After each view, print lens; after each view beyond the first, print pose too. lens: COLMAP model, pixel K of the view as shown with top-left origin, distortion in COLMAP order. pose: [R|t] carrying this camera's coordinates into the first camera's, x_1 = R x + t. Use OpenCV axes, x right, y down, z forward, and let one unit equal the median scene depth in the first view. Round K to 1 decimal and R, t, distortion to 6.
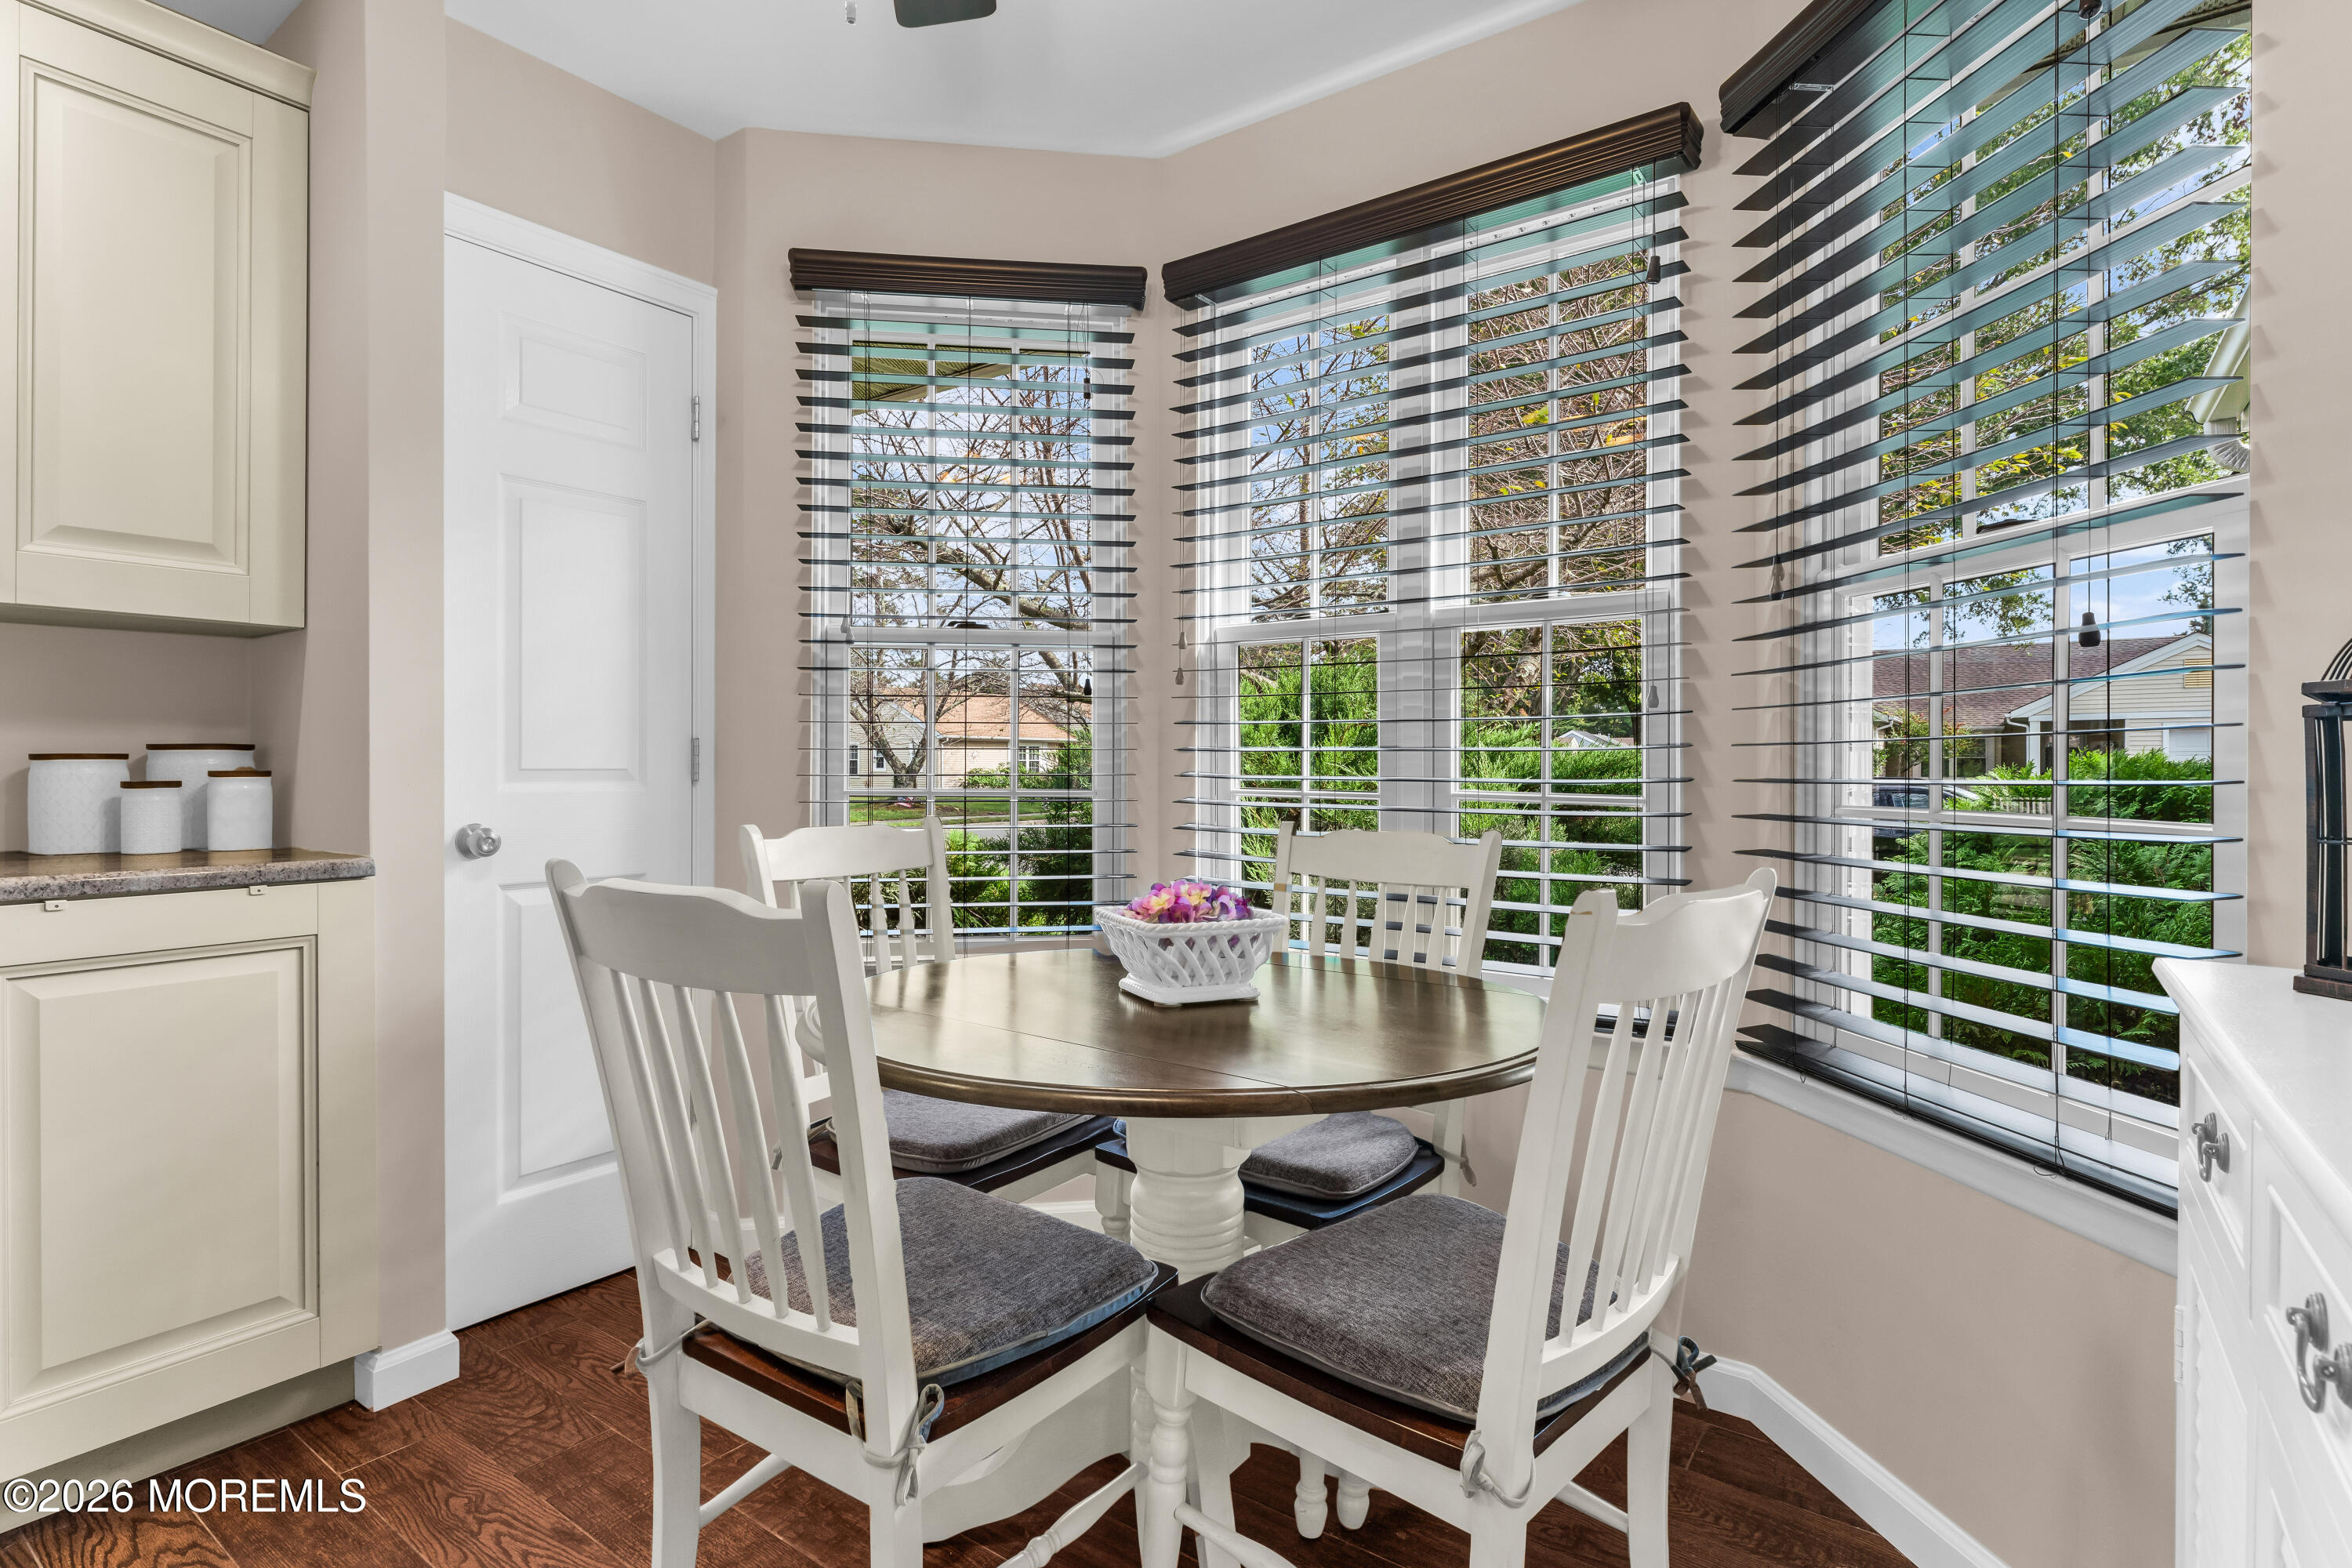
lens RADIAL K [[1160.2, 0, 1164.6], [0, 1160.2, 766.0], [0, 0, 1]] dist [-0.004024, 0.000808]
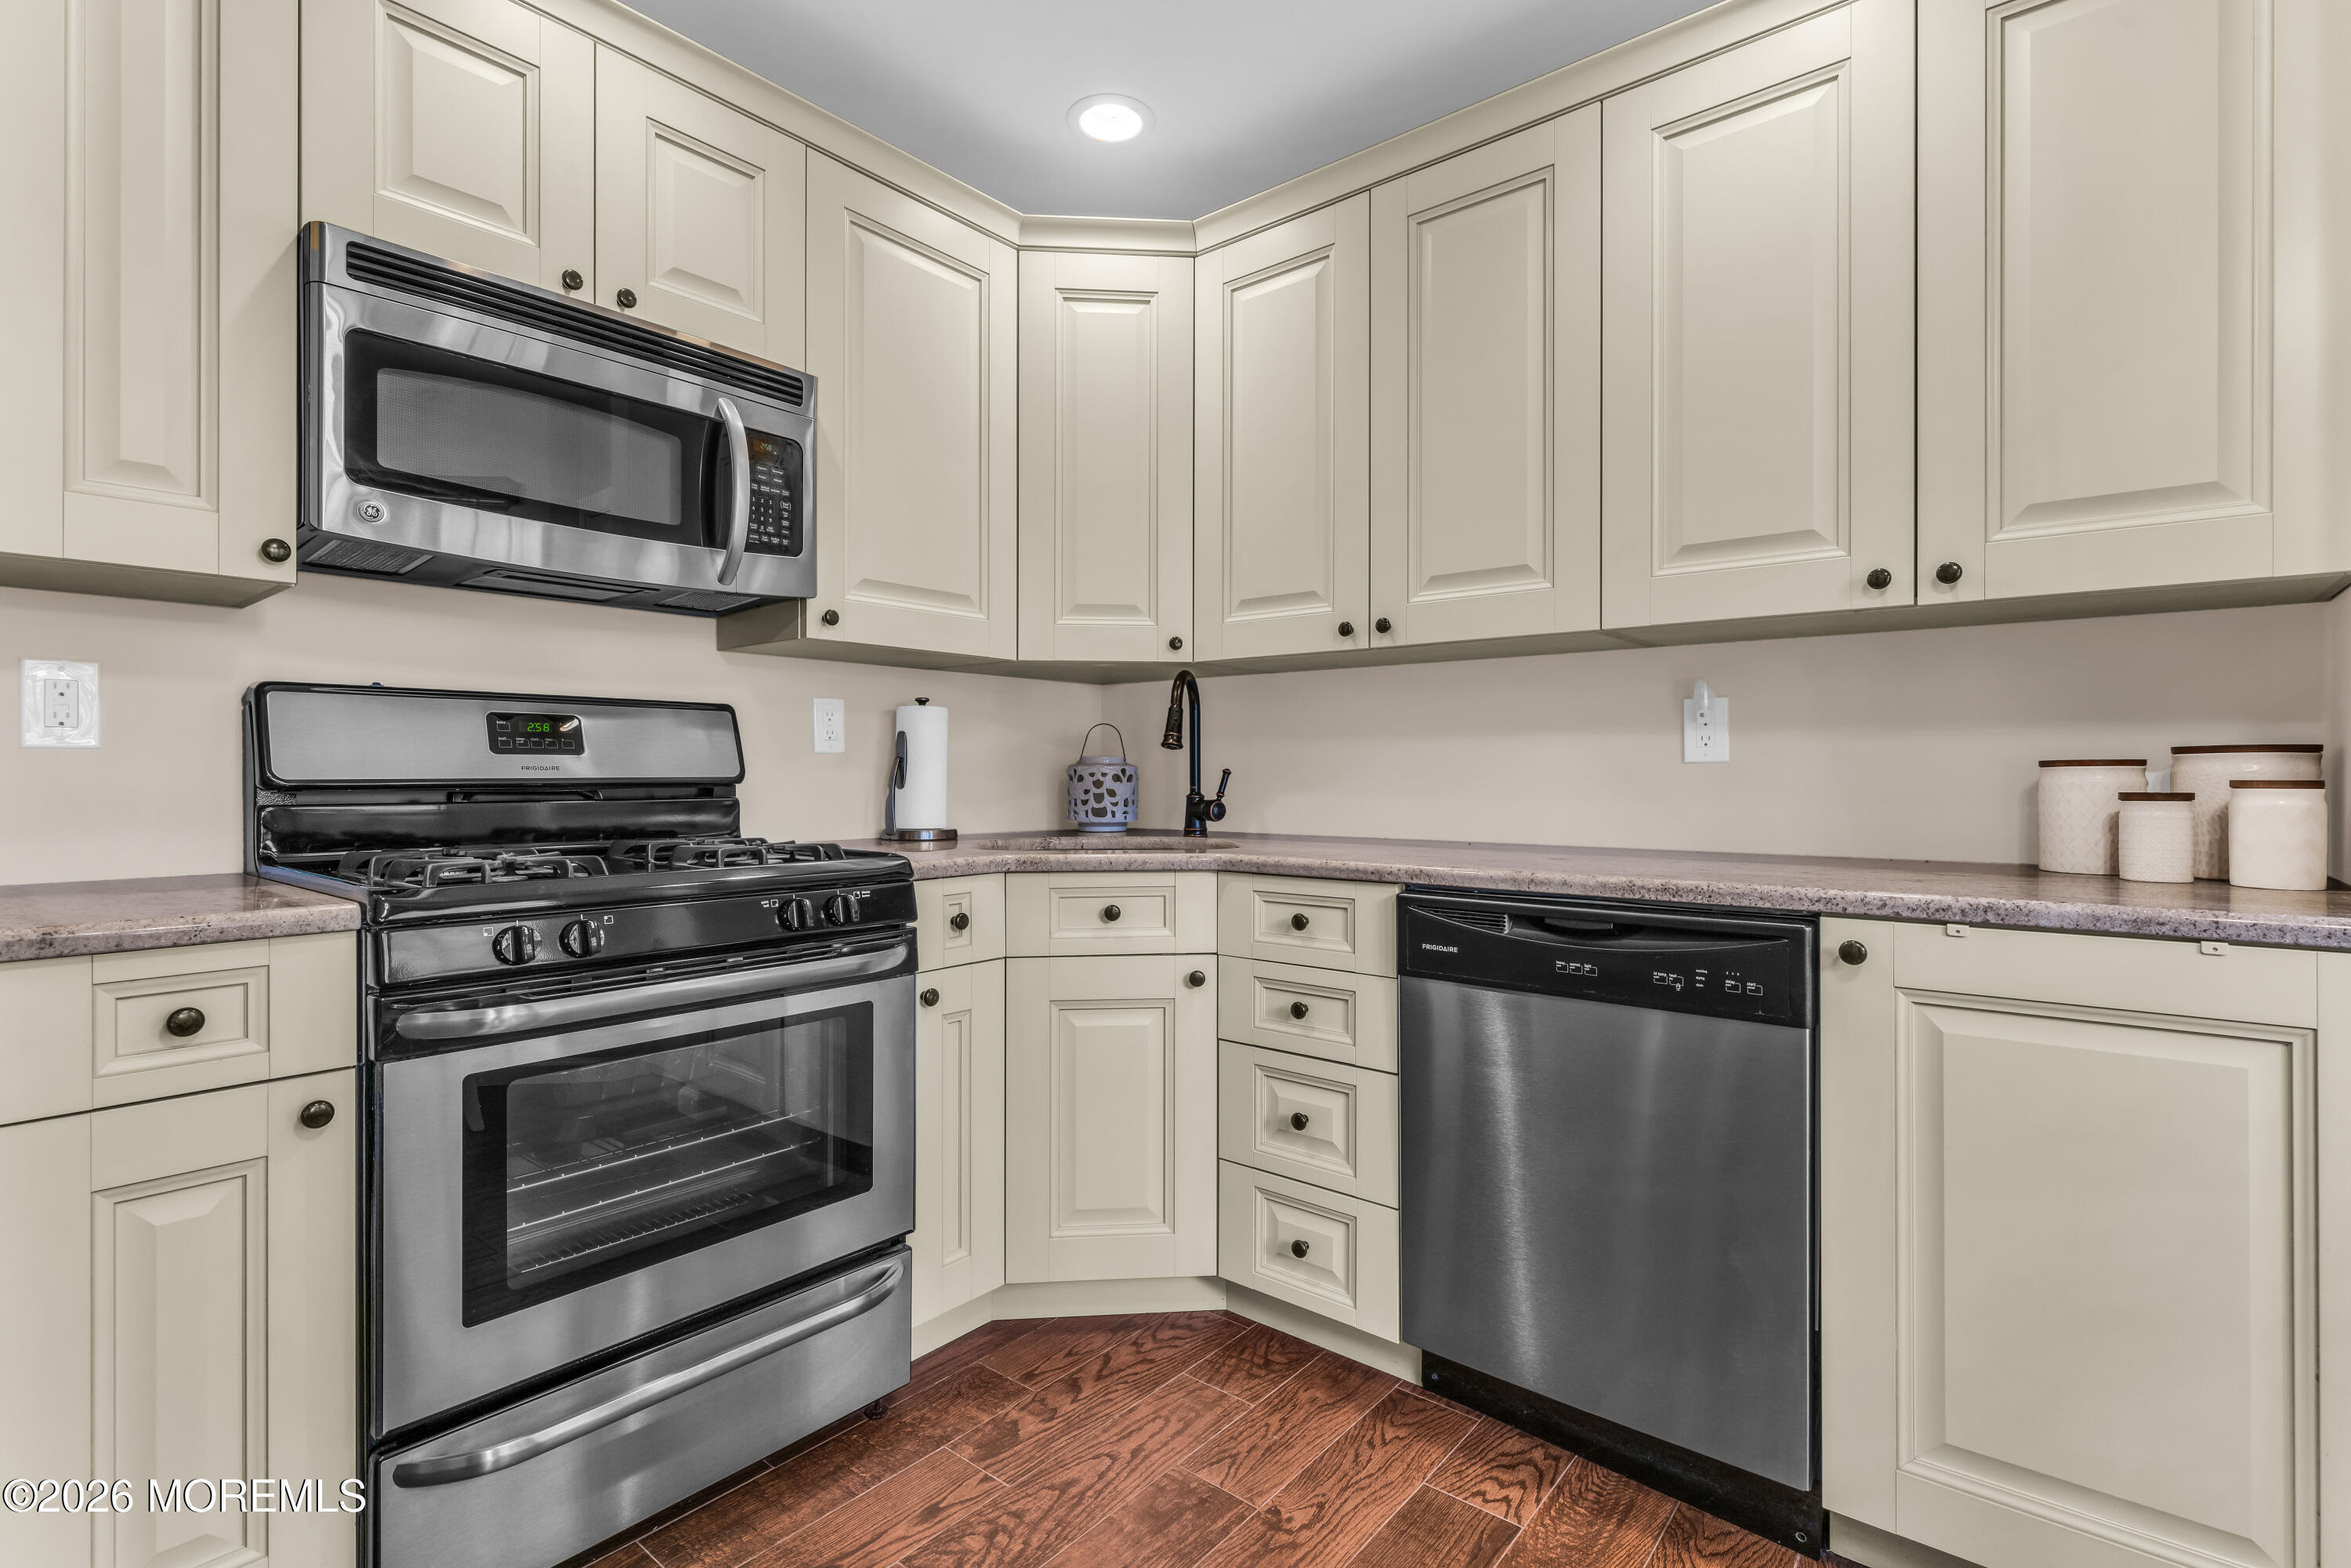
lens RADIAL K [[1099.6, 0, 1120.8], [0, 1099.6, 770.2], [0, 0, 1]] dist [-0.004489, 0.001130]
pose [[-0.060375, -0.003088, -0.998171, -0.063831], [-0.000721, 0.999995, -0.003050, 0.000230], [0.998175, 0.000536, -0.060377, 0.339524]]
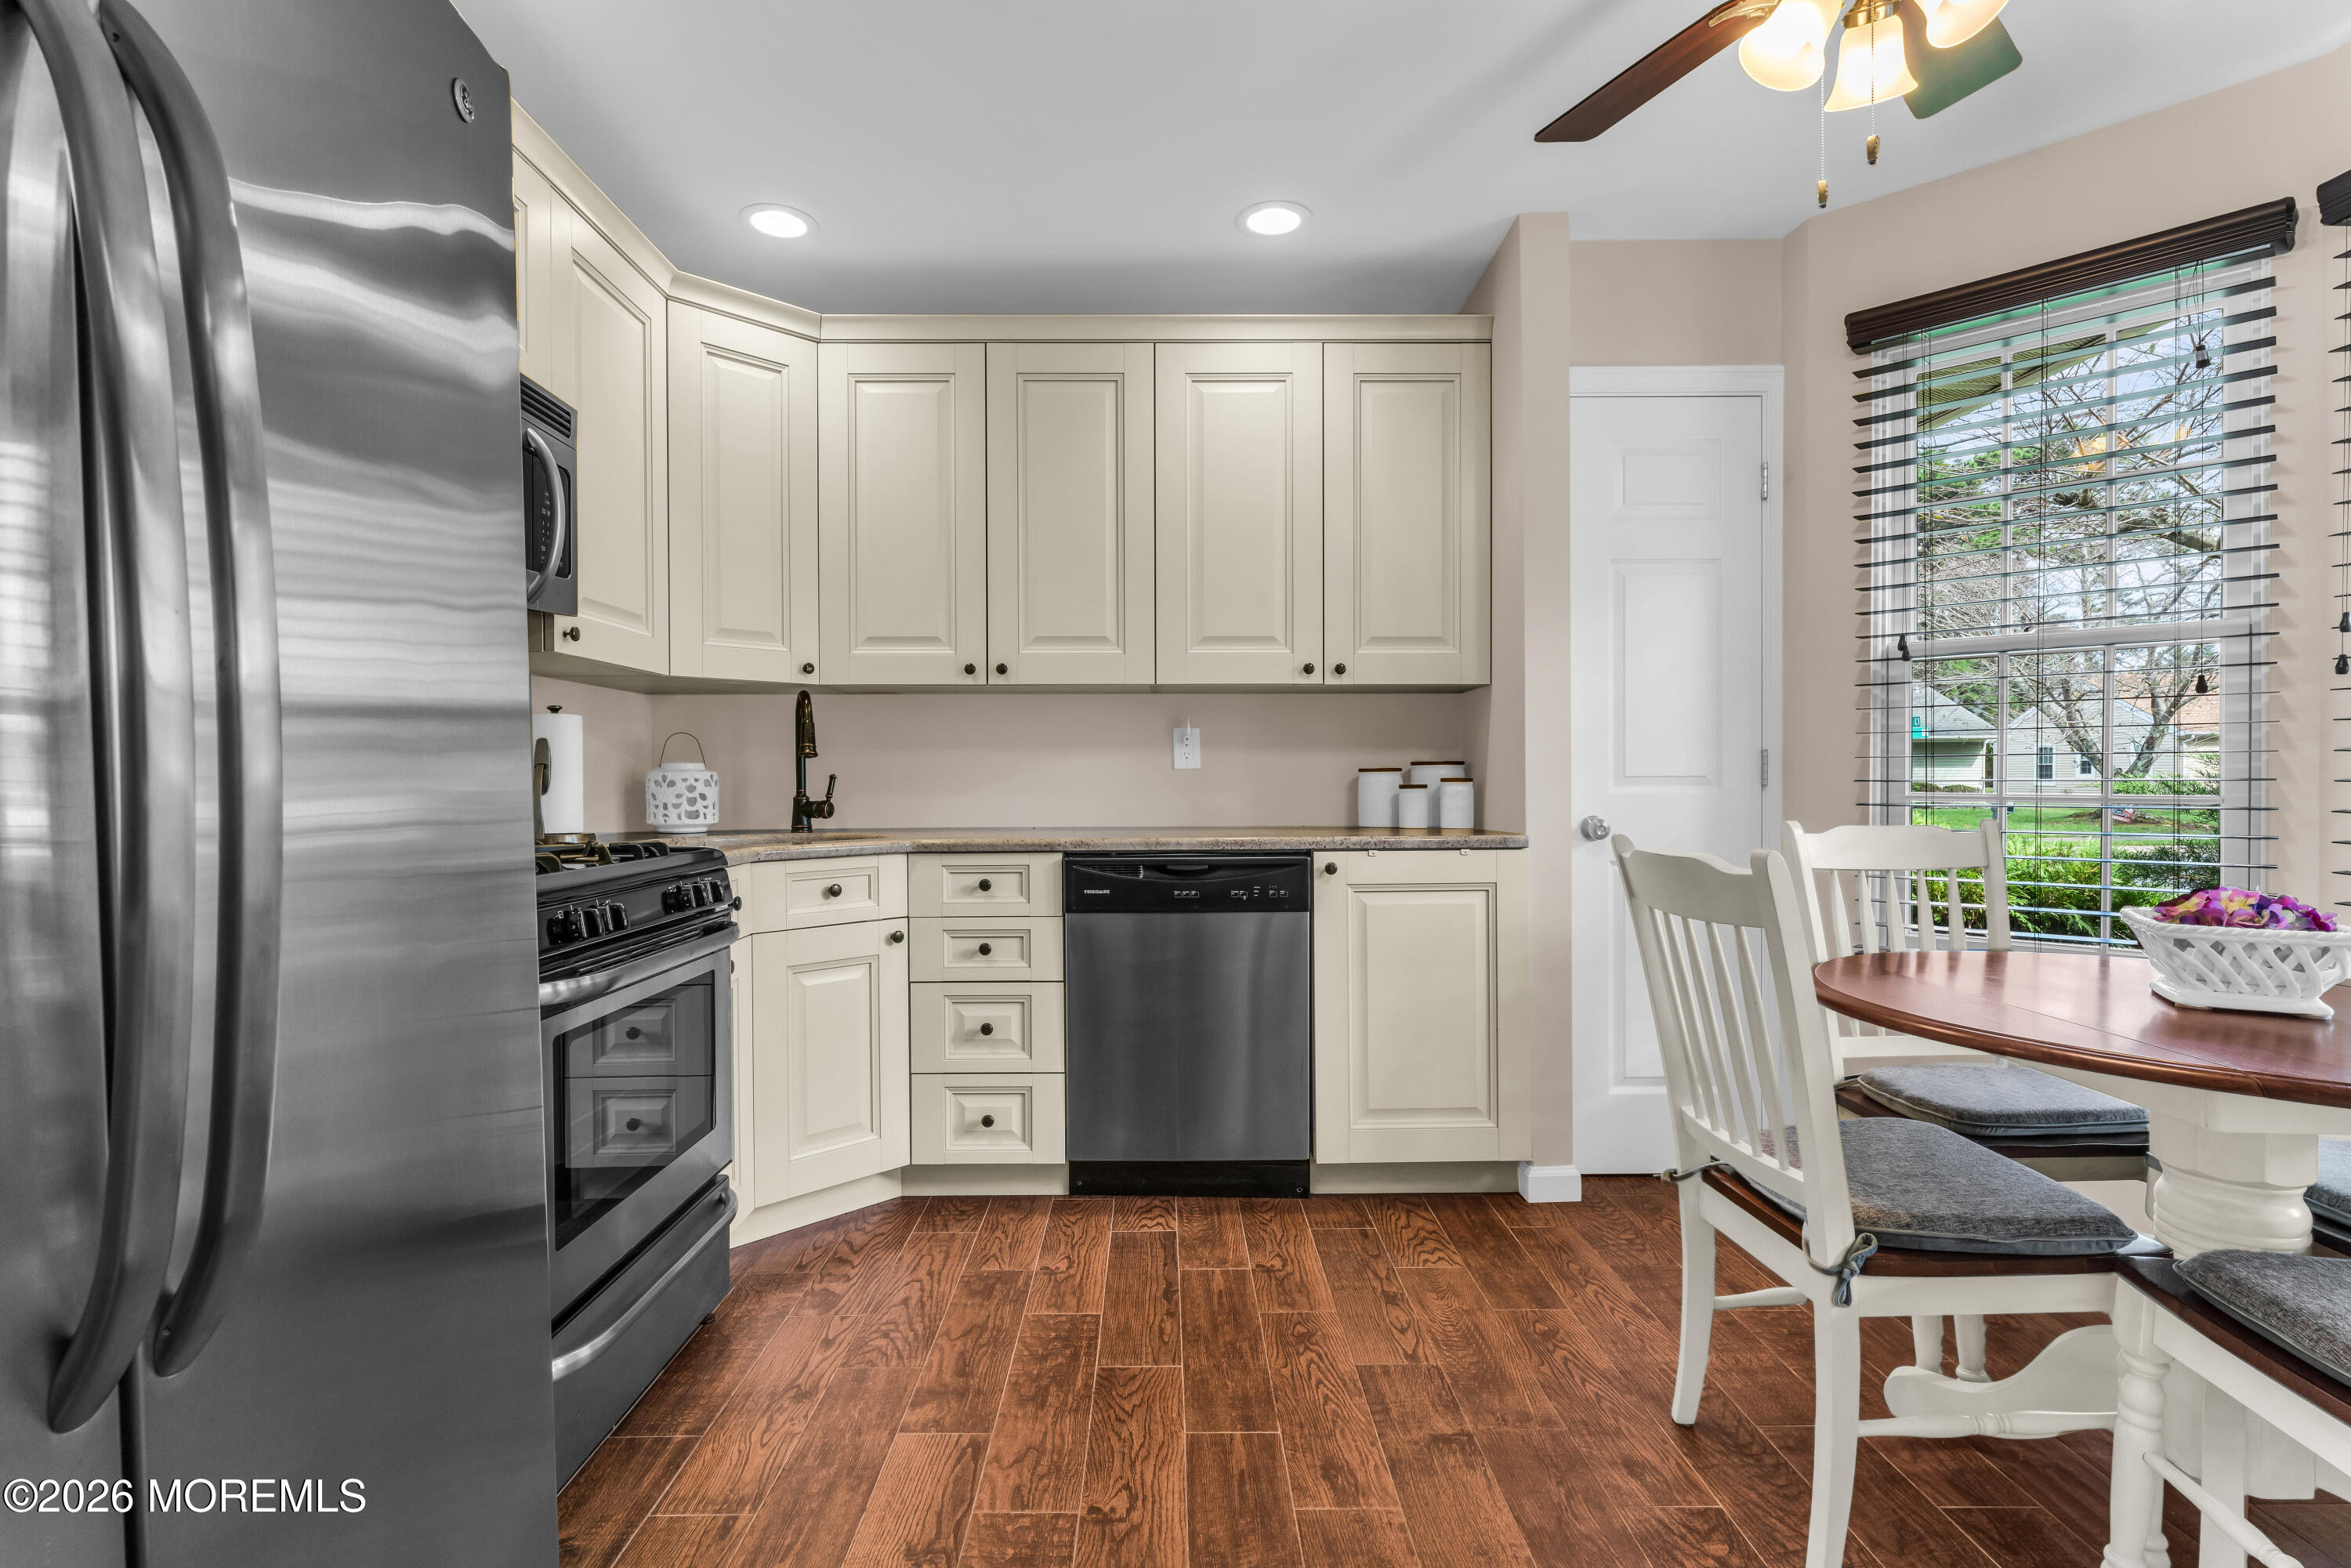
lens RADIAL K [[1099.6, 0, 1169.2], [0, 1099.6, 779.4], [0, 0, 1]] dist [-0.004489, 0.001130]
pose [[0.594132, -0.001292, -0.804366, 0.189058], [0.005153, 0.999984, 0.002200, 0.000625], [0.804351, -0.005452, 0.594129, -0.223282]]
